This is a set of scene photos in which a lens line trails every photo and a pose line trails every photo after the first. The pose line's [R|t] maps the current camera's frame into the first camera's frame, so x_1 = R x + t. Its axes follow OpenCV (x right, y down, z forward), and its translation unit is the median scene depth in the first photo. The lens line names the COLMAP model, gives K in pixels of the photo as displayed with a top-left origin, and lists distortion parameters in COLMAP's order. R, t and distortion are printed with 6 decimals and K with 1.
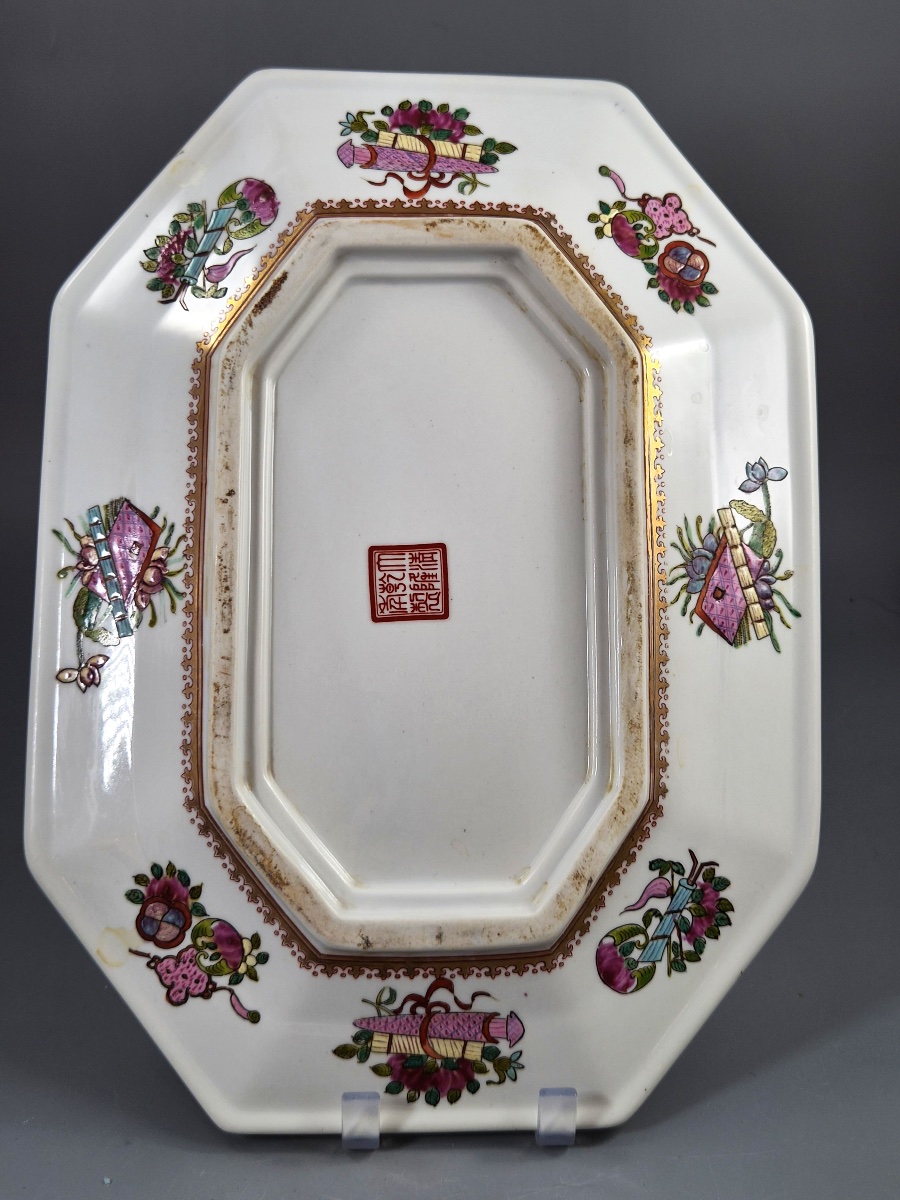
lens RADIAL K [[1598.4, 0, 450.0], [0, 1598.4, 600.0], [0, 0, 1]] dist [0.014037, -0.030411]
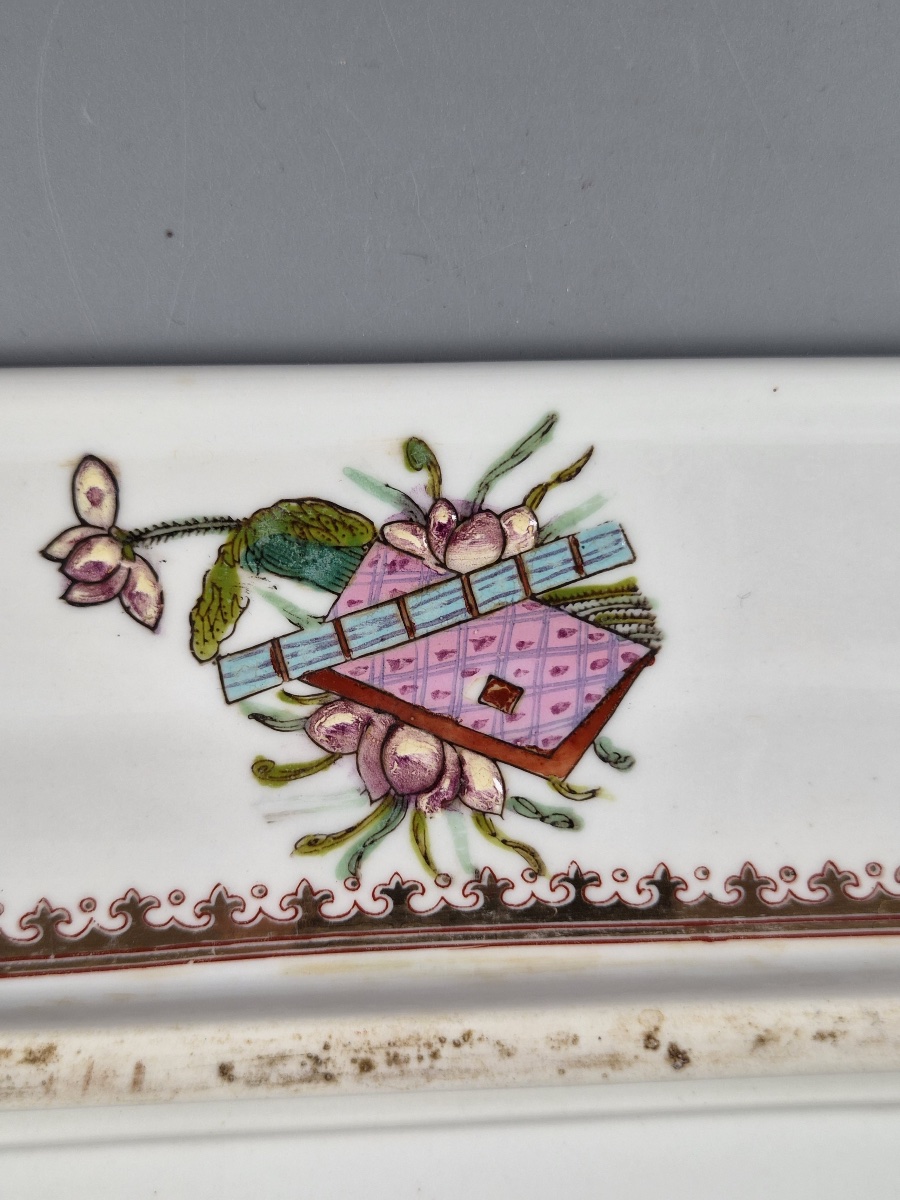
lens RADIAL K [[1598.4, 0, 450.0], [0, 1598.4, 600.0], [0, 0, 1]] dist [0.014037, -0.030411]
pose [[0.035735, 0.984525, 0.171561, -0.272348], [-0.996270, 0.021604, 0.083540, -0.049697], [0.078541, -0.173907, 0.981625, 0.693764]]
